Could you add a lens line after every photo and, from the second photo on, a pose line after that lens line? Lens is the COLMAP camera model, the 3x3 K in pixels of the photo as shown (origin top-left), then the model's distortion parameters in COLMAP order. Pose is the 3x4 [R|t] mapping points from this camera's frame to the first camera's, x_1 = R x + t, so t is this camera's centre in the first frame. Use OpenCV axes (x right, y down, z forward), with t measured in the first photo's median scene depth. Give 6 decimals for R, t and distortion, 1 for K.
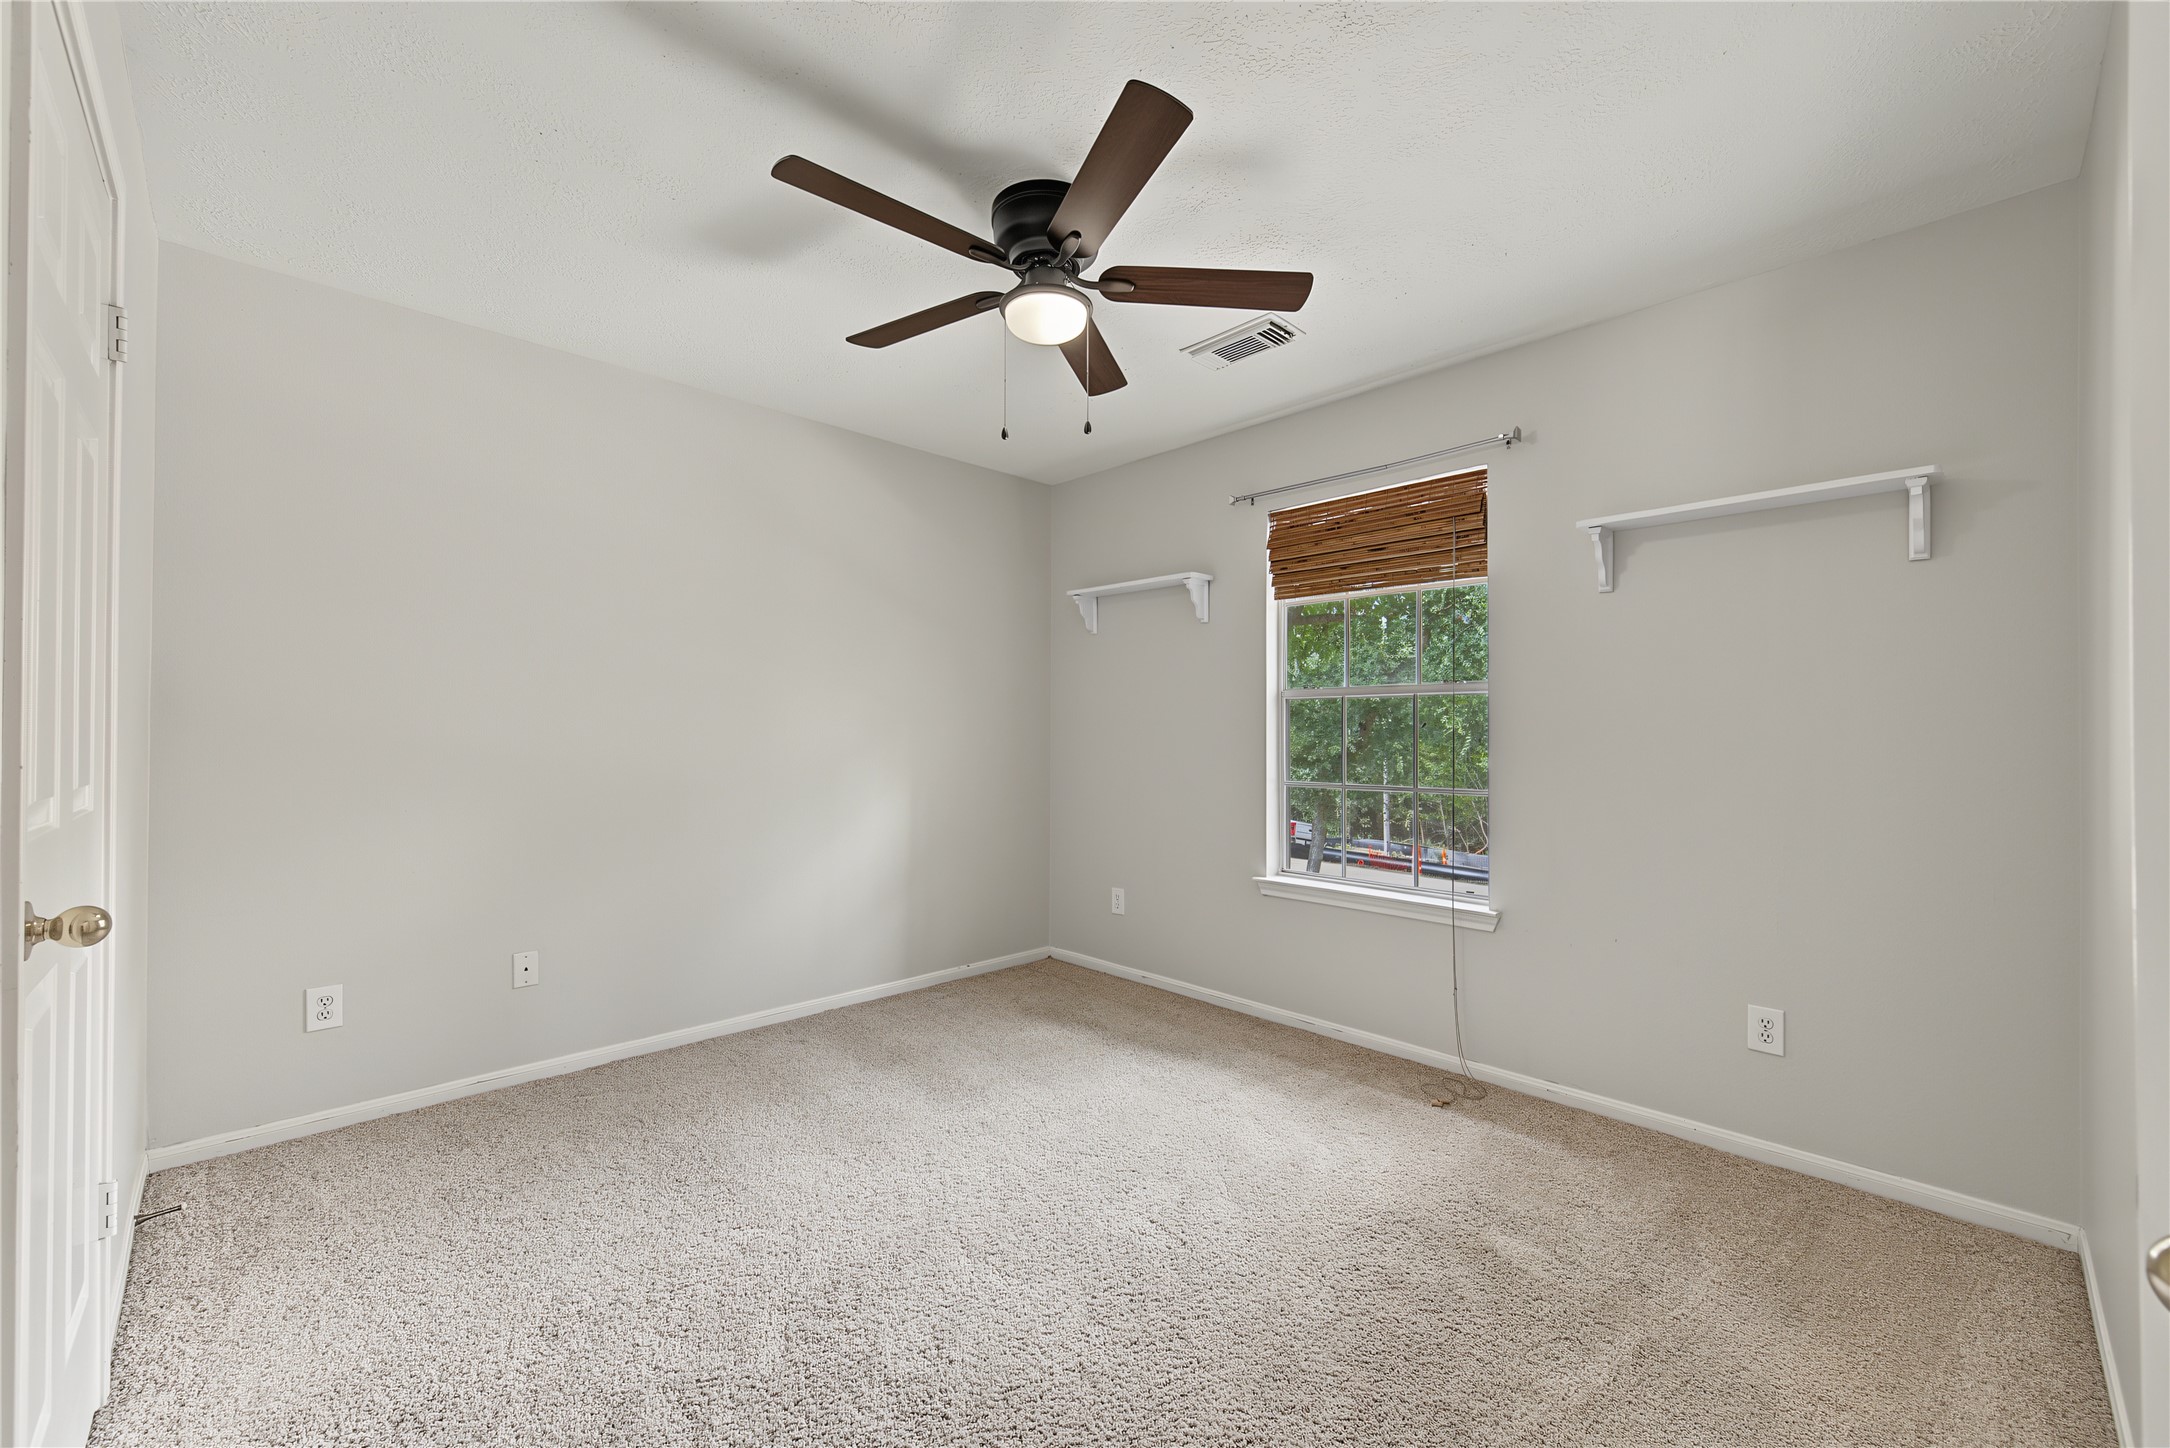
lens RADIAL K [[855.6, 0, 1094.9], [0, 855.6, 726.2], [0, 0, 1]] dist [0.003395, -0.000921]
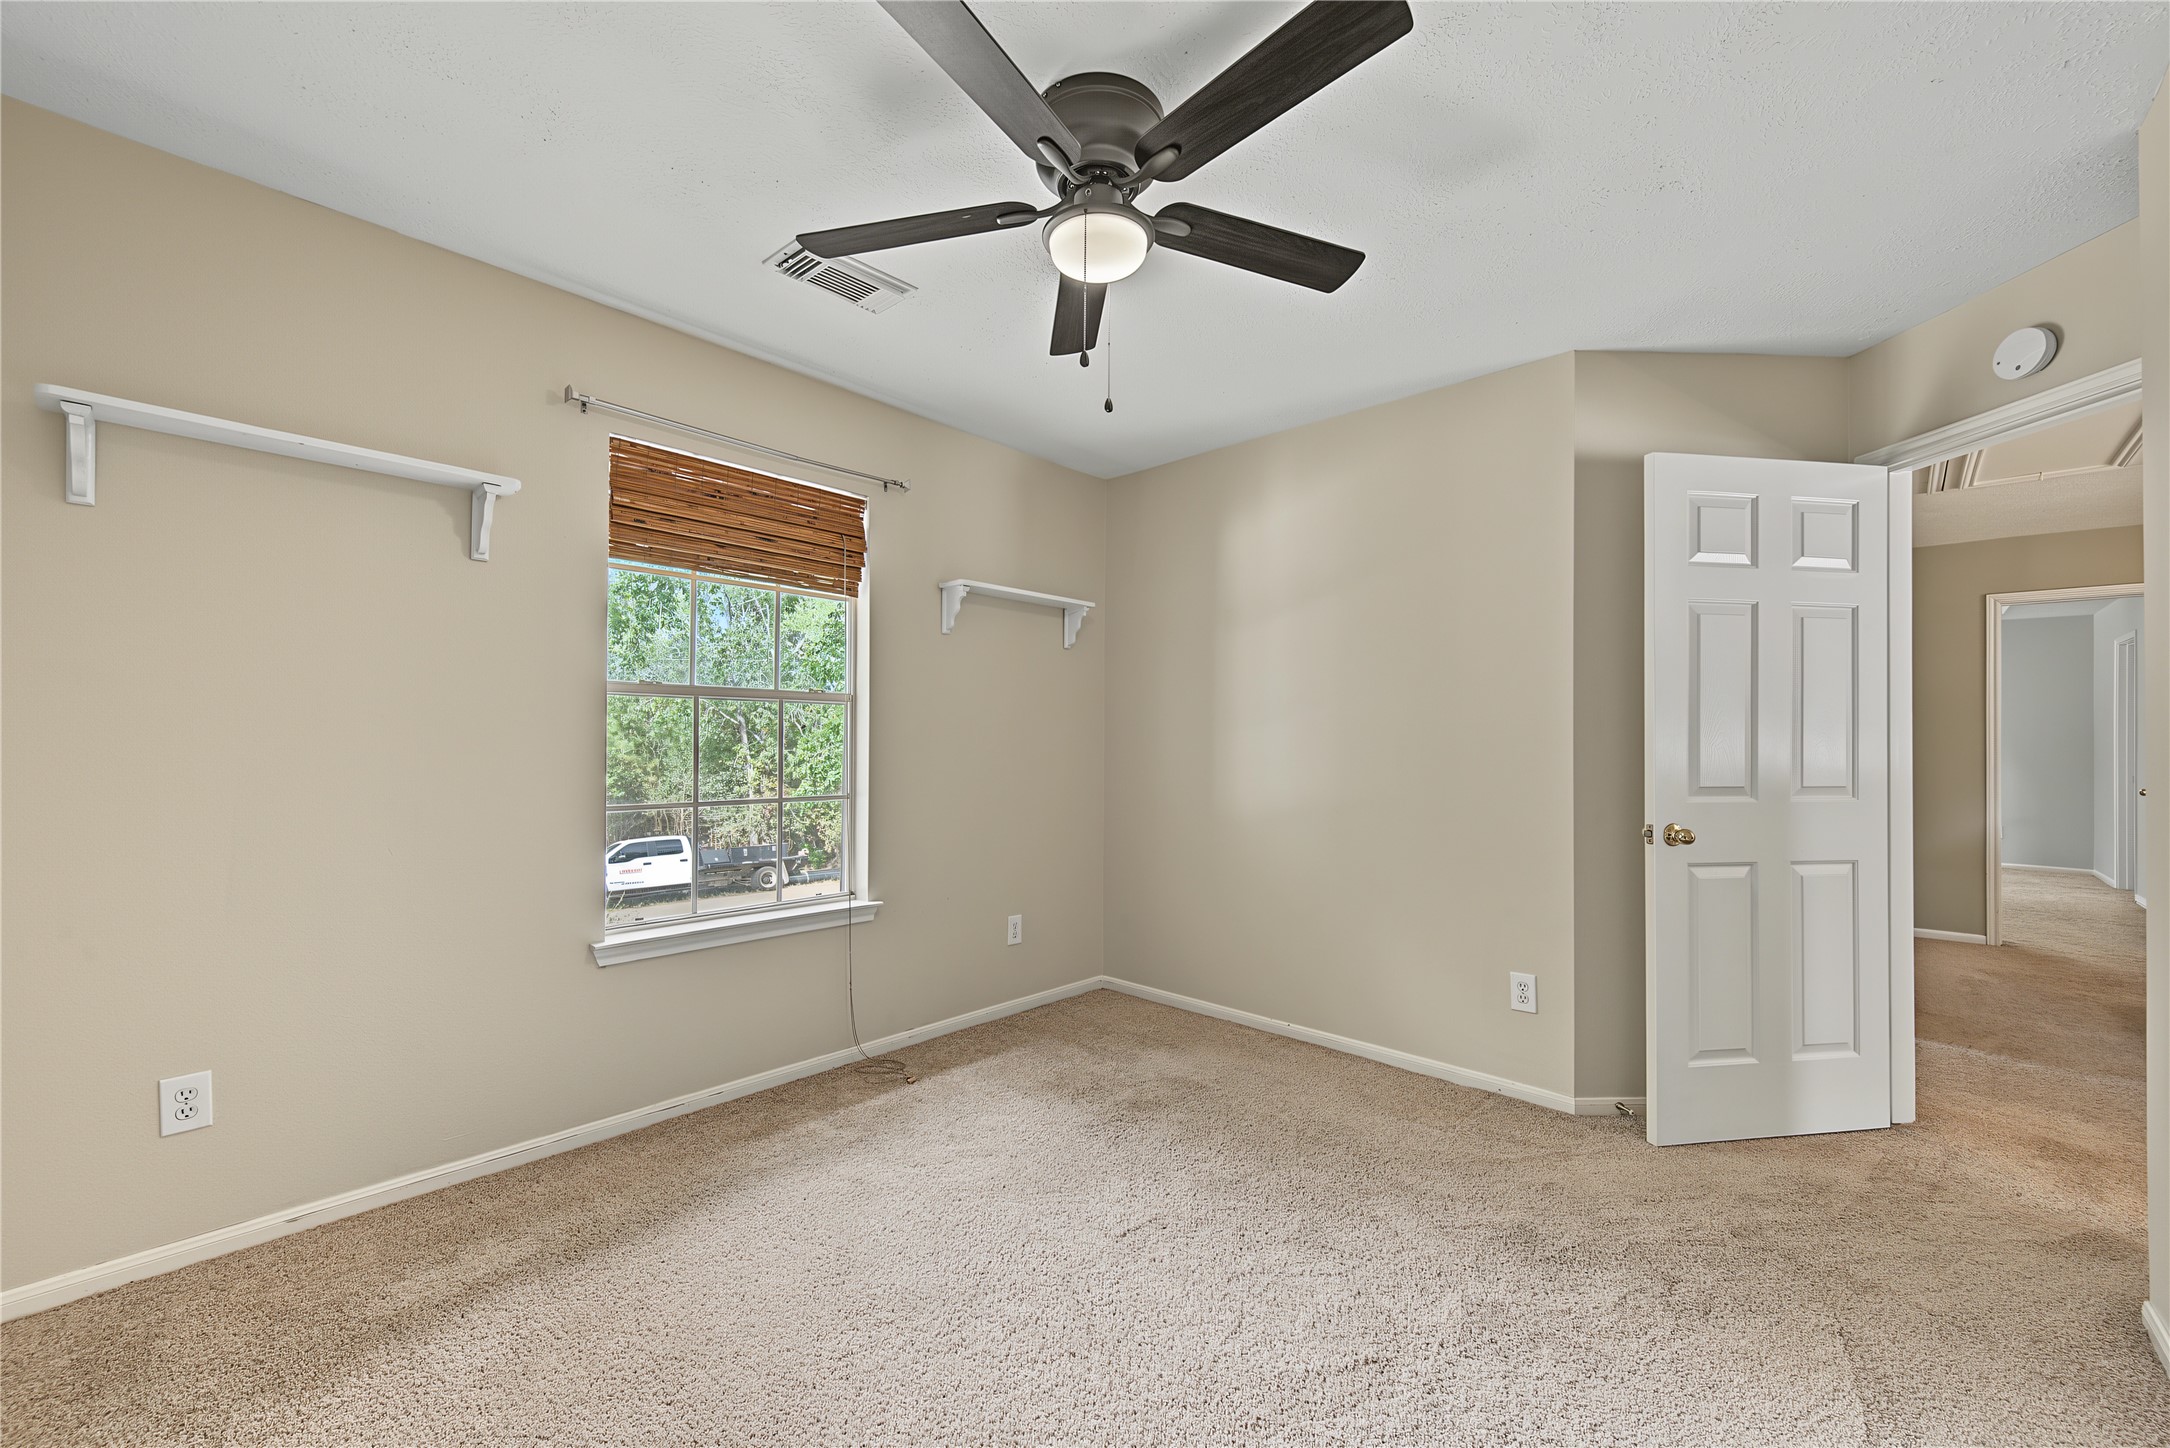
lens RADIAL K [[855.6, 0, 1094.7], [0, 855.6, 739.1], [0, 0, 1]] dist [0.003395, -0.000921]
pose [[-0.056027, 0.005808, 0.998412, -0.617792], [-0.011119, 0.999917, -0.006441, 0.008252], [-0.998367, -0.011462, -0.055957, 0.724342]]
